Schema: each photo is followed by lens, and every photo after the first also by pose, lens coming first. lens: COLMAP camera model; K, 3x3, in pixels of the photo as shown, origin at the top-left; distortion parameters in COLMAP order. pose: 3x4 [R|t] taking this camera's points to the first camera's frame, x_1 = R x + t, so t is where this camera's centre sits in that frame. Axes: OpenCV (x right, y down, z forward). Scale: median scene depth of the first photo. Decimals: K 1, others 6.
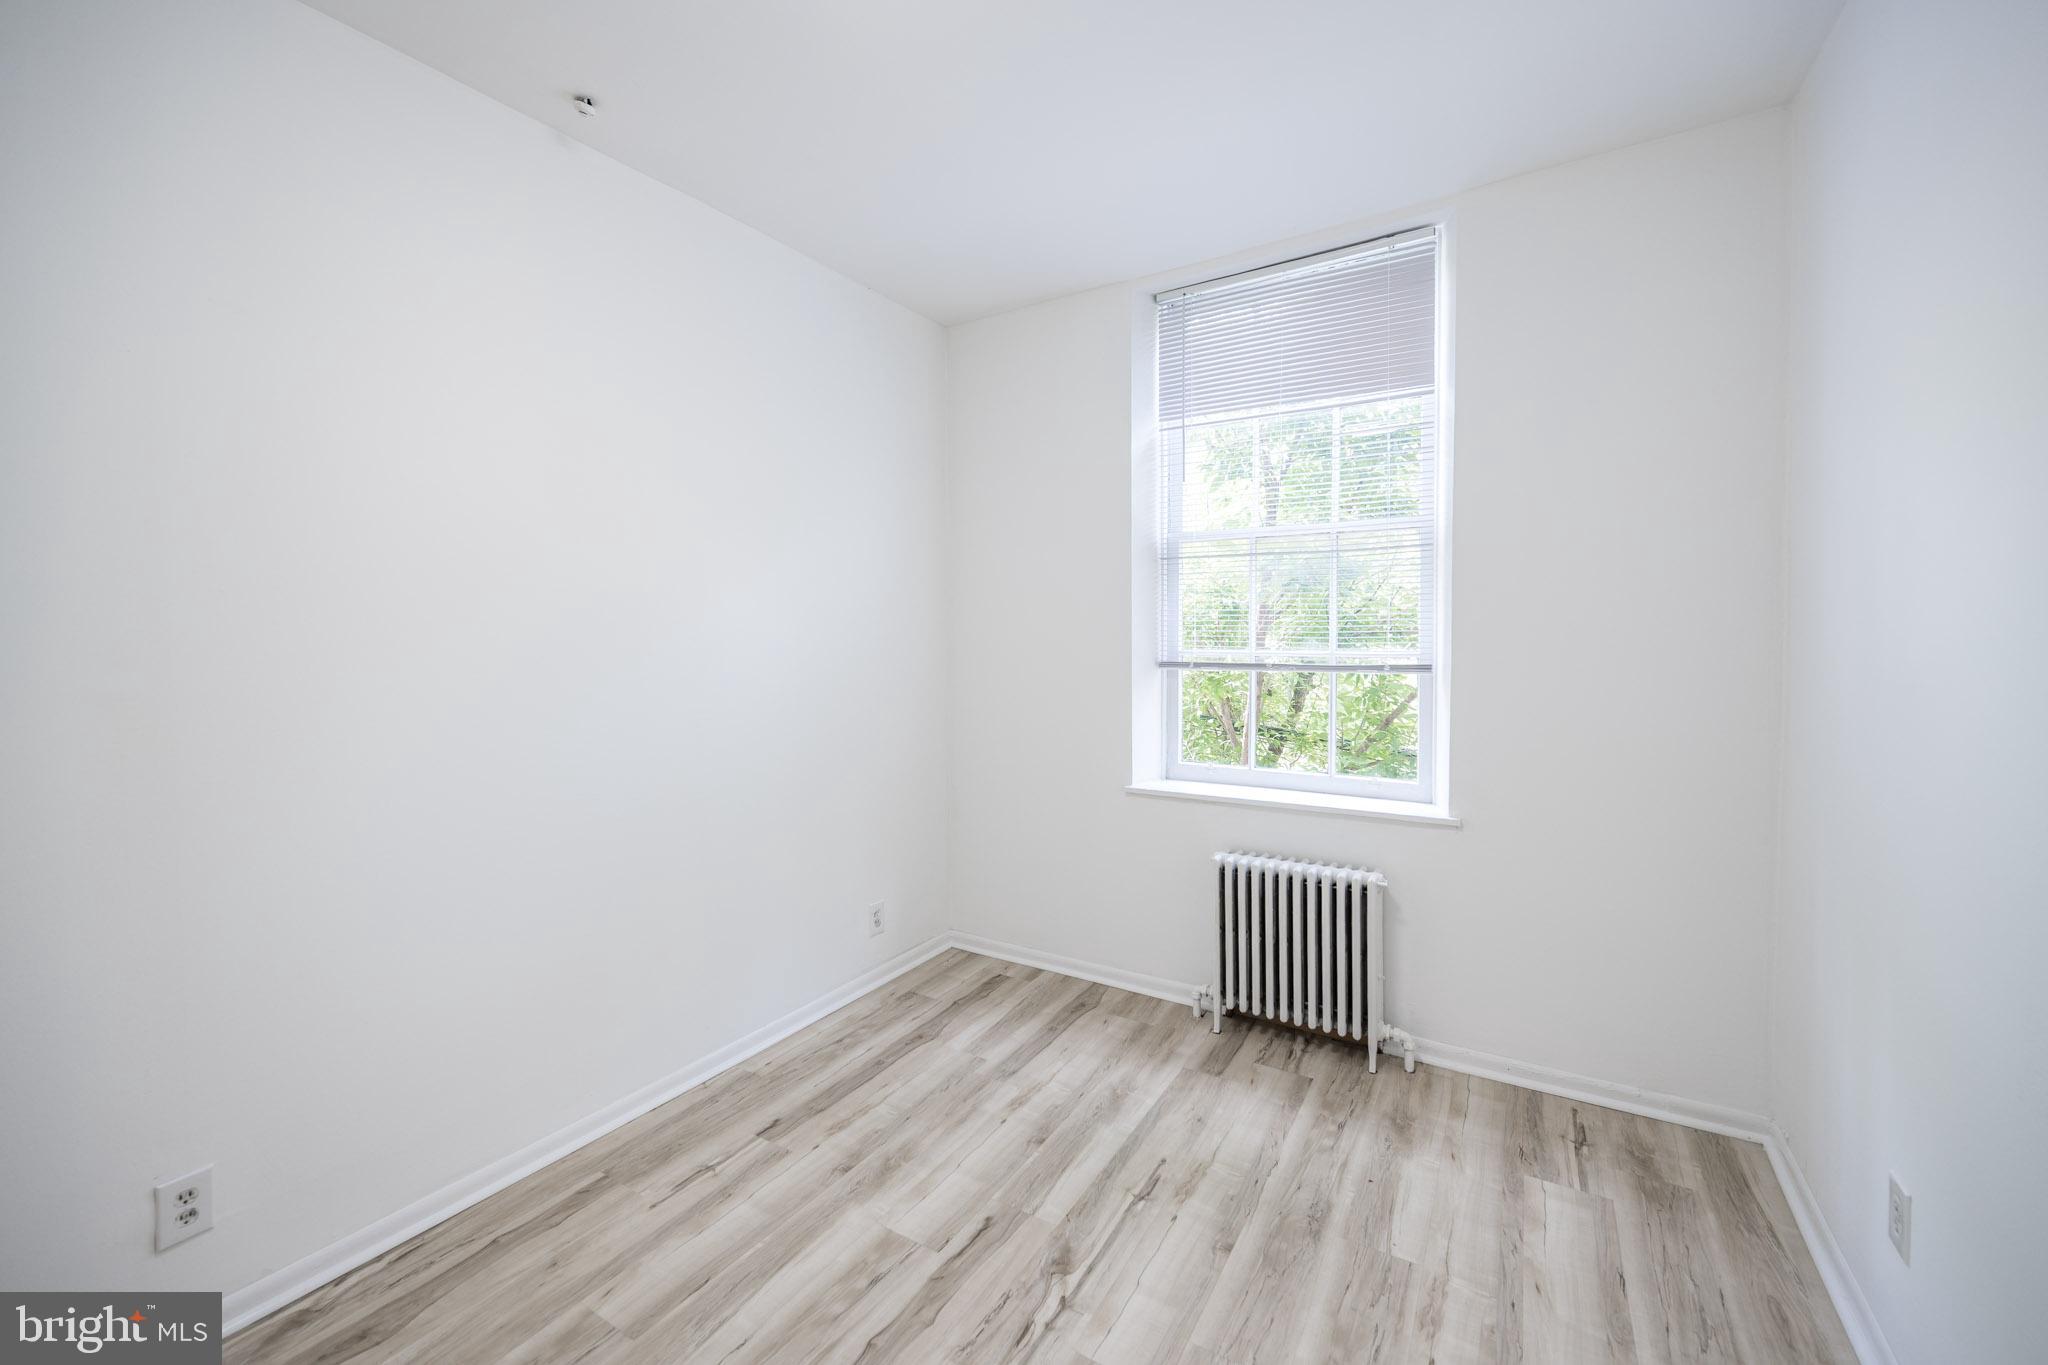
lens RADIAL K [[816.2, 0, 1023.1], [0, 816.2, 648.7], [0, 0, 1]] dist [0.000262, -0.000289]
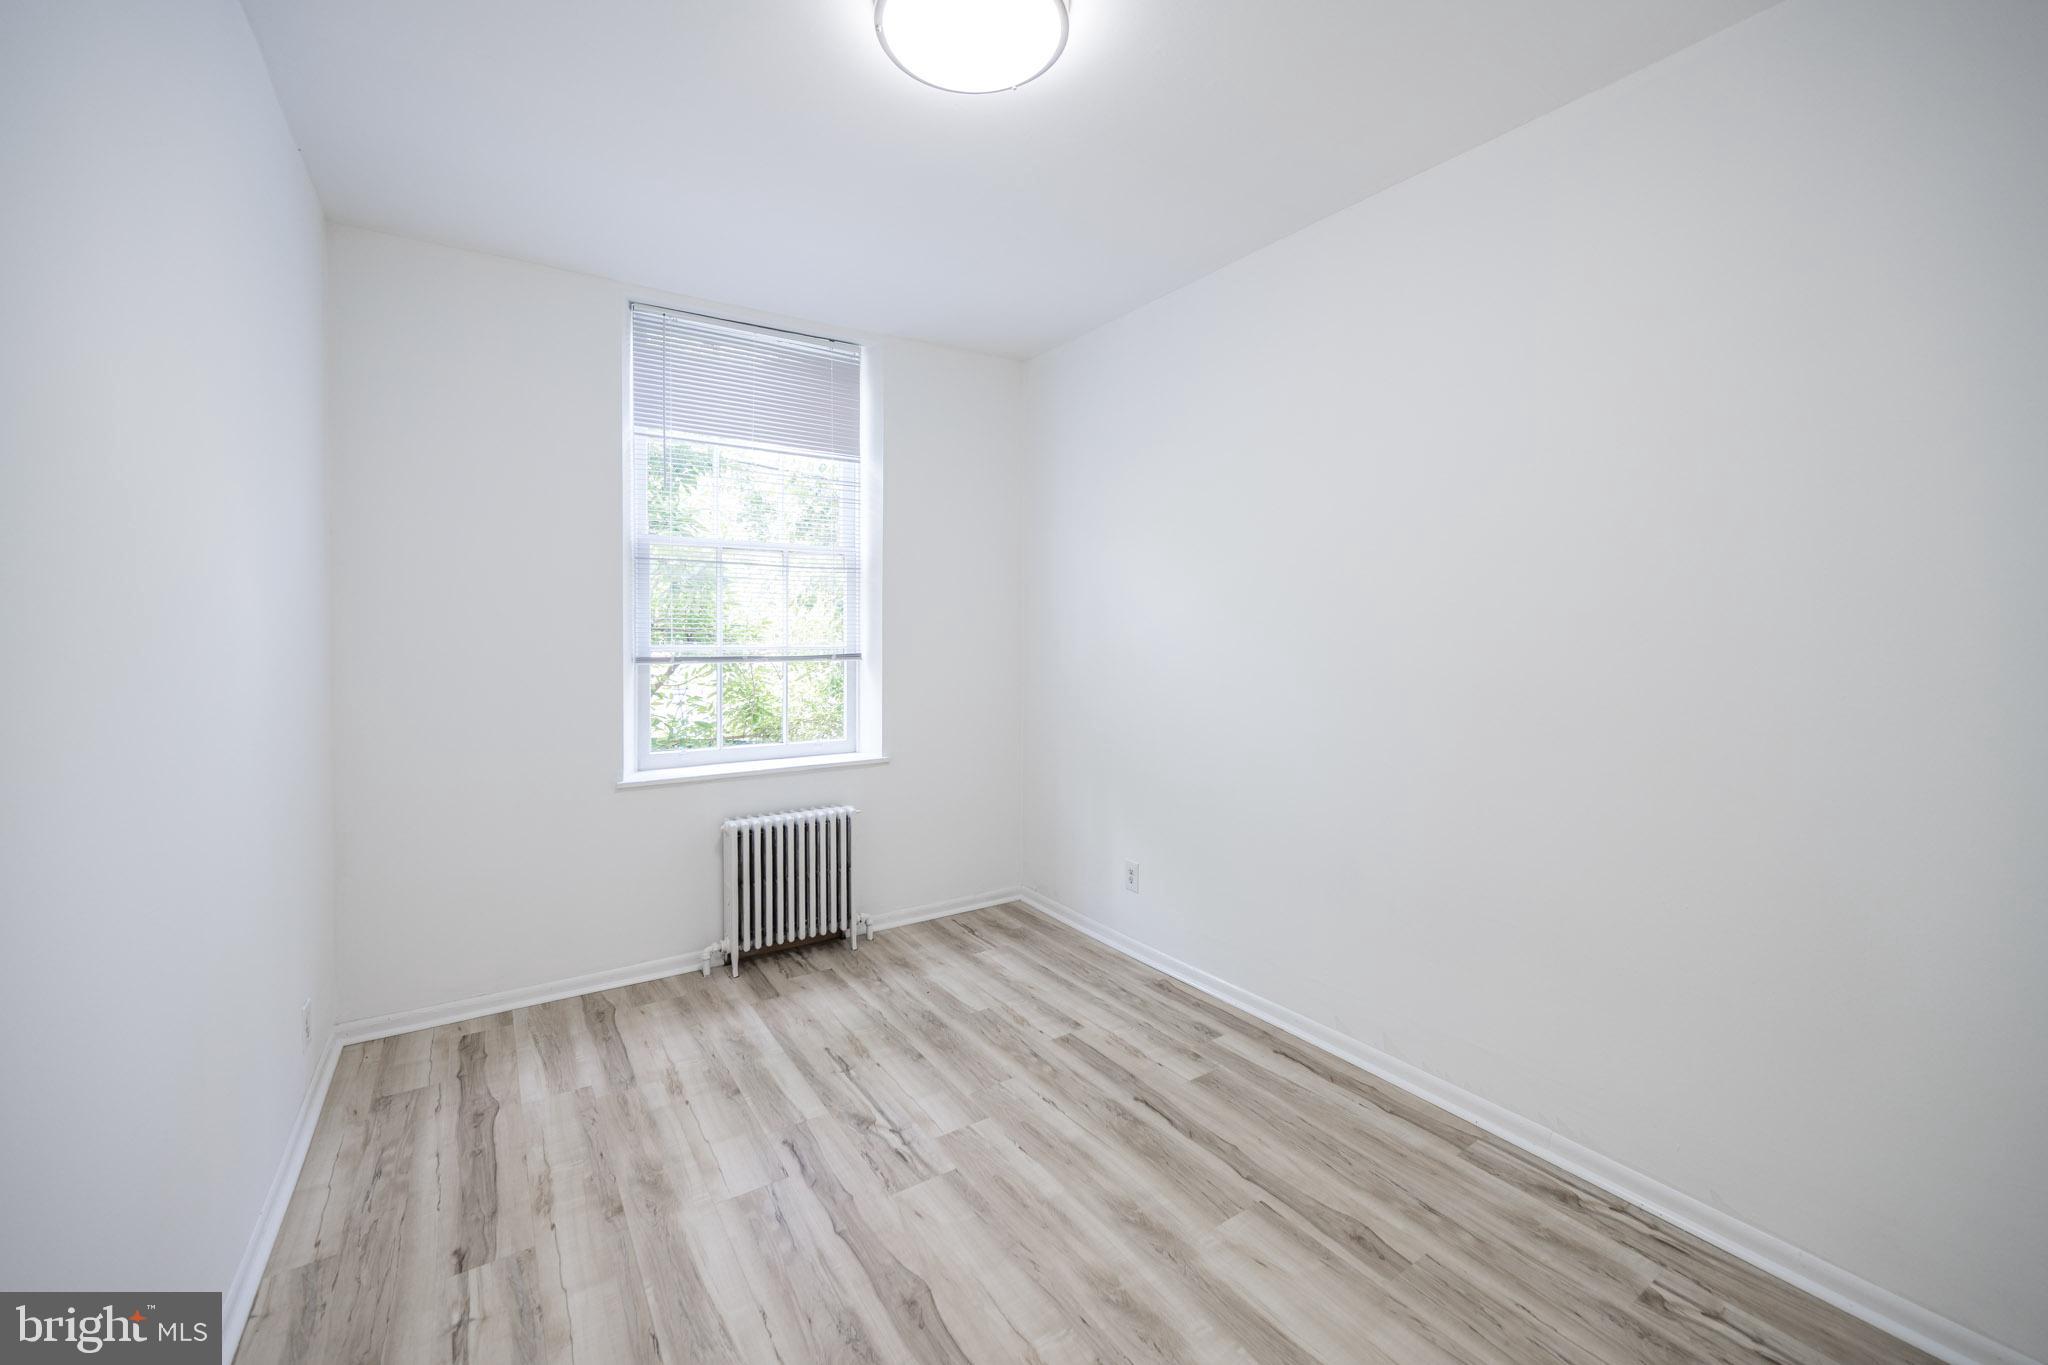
lens RADIAL K [[814.1, 0, 1024.4], [0, 814.1, 635.0], [0, 0, 1]] dist [0.000396, -0.000322]
pose [[0.419807, 0.000963, 0.907613, -0.731684], [0.013340, 0.999885, -0.007231, 0.001488], [-0.907515, 0.015143, 0.419746, 0.161600]]
